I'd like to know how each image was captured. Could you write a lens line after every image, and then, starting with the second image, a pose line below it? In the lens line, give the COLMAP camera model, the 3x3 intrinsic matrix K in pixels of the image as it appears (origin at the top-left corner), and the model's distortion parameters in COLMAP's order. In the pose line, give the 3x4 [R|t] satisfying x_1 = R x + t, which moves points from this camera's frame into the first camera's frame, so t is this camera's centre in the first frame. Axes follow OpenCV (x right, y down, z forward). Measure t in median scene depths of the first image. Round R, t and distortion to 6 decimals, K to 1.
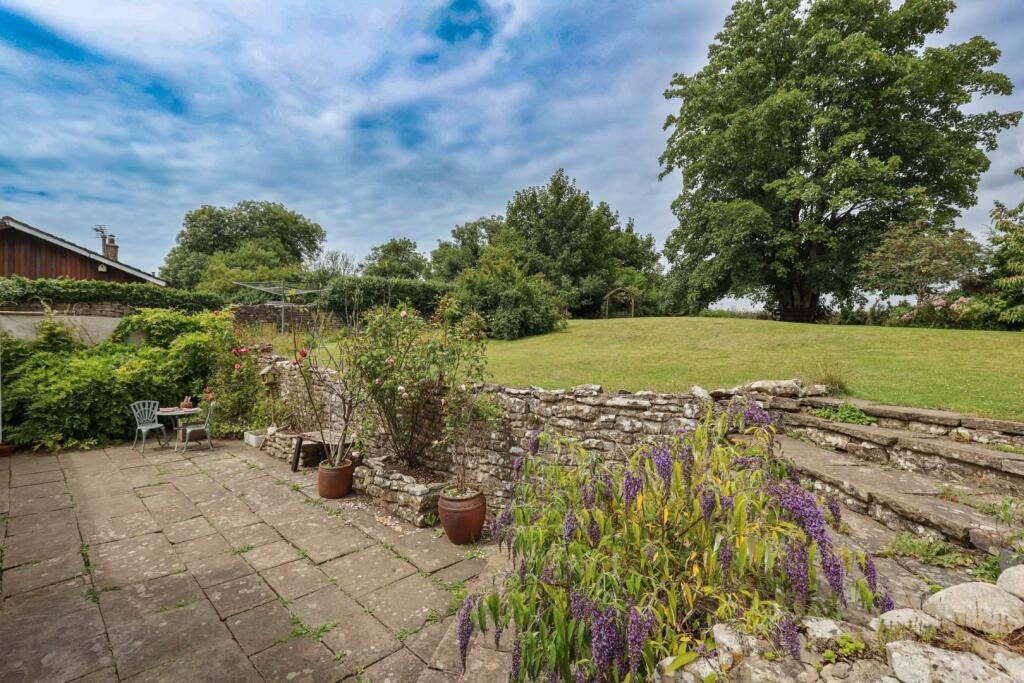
lens RADIAL K [[476.0, 0, 512.3], [0, 476.0, 346.4], [0, 0, 1]] dist [-0.031112, 0.000451]
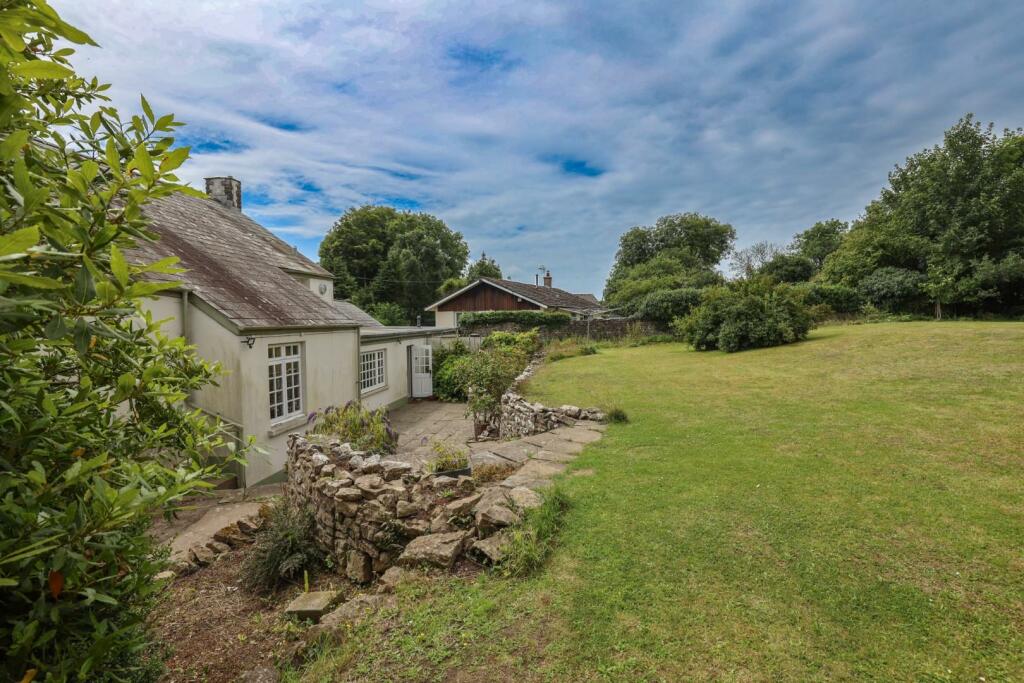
lens RADIAL K [[476.0, 0, 515.1], [0, 476.0, 336.4], [0, 0, 1]] dist [-0.031112, 0.000451]
pose [[0.587882, 0.008022, -0.808907, 0.302693], [-0.001013, 0.999957, 0.009180, -0.030705], [0.808946, -0.004578, 0.587865, -0.016941]]
